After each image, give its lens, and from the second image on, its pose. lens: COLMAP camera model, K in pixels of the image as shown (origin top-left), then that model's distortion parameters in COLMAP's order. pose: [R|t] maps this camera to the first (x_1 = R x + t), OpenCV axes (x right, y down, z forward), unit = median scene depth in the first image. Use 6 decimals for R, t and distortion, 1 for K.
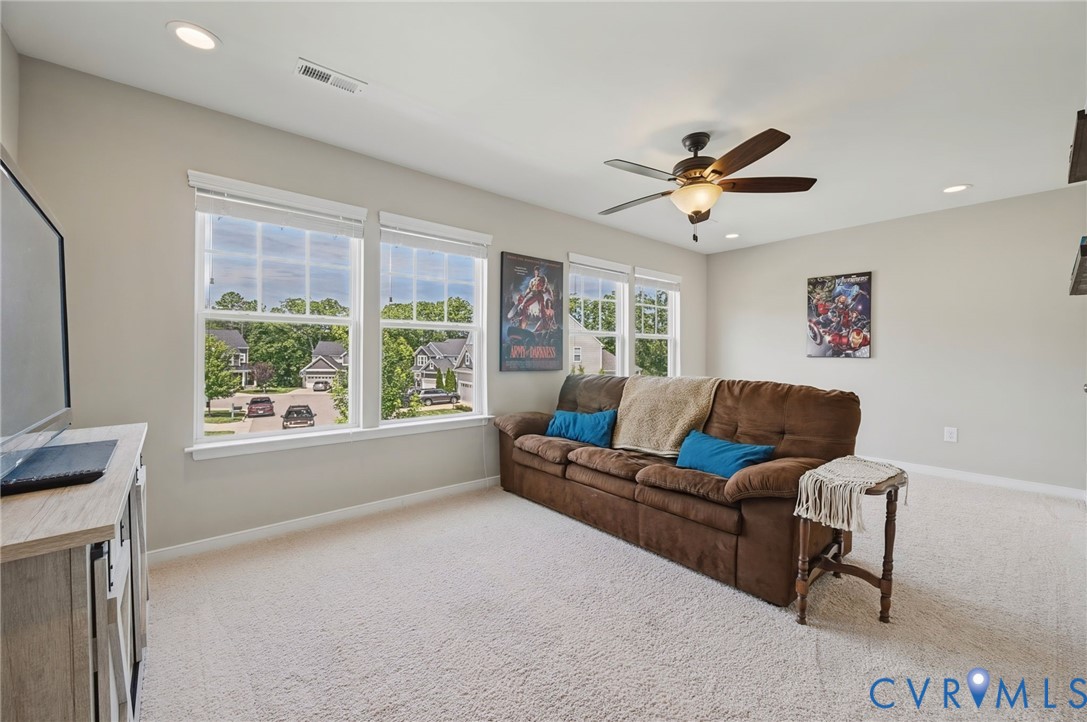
lens RADIAL K [[429.4, 0, 539.4], [0, 429.4, 356.5], [0, 0, 1]] dist [-0.002065, 0.000013]
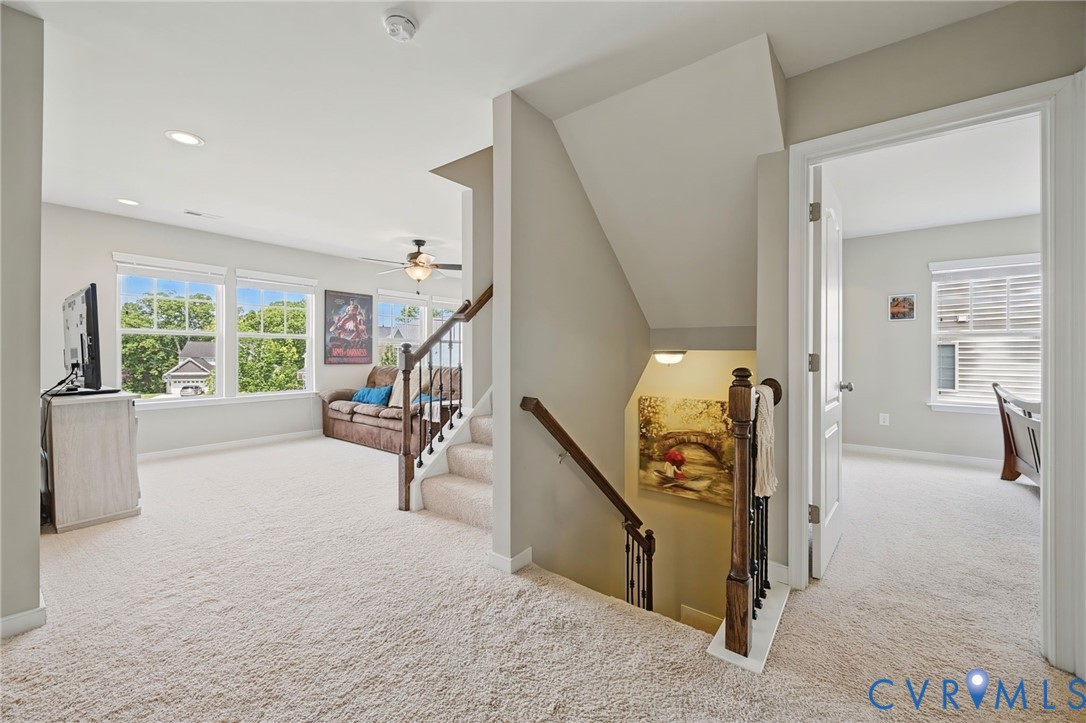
lens RADIAL K [[429.0, 0, 543.4], [0, 429.0, 358.7], [0, 0, 1]] dist [-0.002065, 0.000013]
pose [[0.975944, -0.006598, 0.217920, 0.337498], [0.005639, 0.999971, 0.005020, 0.008961], [-0.217946, -0.003670, 0.975954, -0.701039]]
